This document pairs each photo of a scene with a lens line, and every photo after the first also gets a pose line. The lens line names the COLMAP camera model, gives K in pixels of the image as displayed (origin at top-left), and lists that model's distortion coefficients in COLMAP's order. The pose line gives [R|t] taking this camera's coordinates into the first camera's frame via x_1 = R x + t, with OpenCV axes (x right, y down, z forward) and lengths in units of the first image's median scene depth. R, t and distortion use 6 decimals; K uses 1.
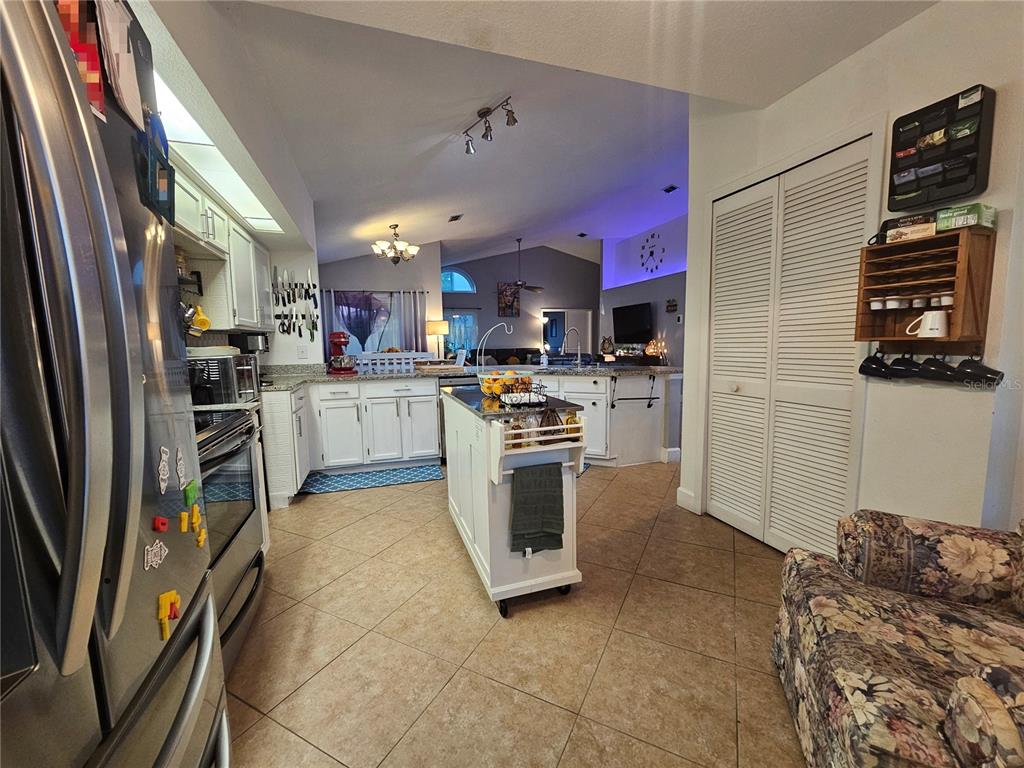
lens RADIAL K [[414.7, 0, 508.8], [0, 414.7, 383.2], [0, 0, 1]] dist [-0.003580, -0.000417]
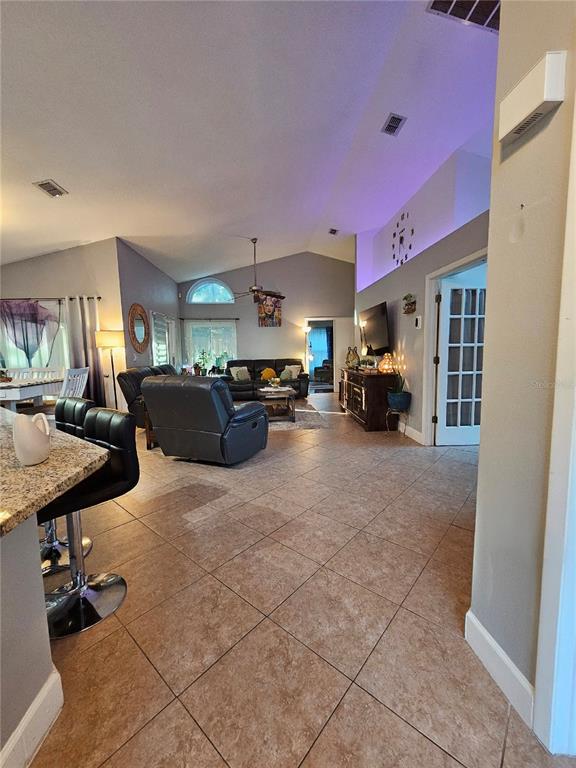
lens RADIAL K [[311.0, 0, 291.6], [0, 311.0, 382.2], [0, 0, 1]] dist [-0.003580, -0.000417]
pose [[0.973138, 0.020208, -0.229332, 0.265916], [-0.018523, 0.999783, 0.009497, -0.045424], [0.229474, -0.004994, 0.973302, 0.362632]]
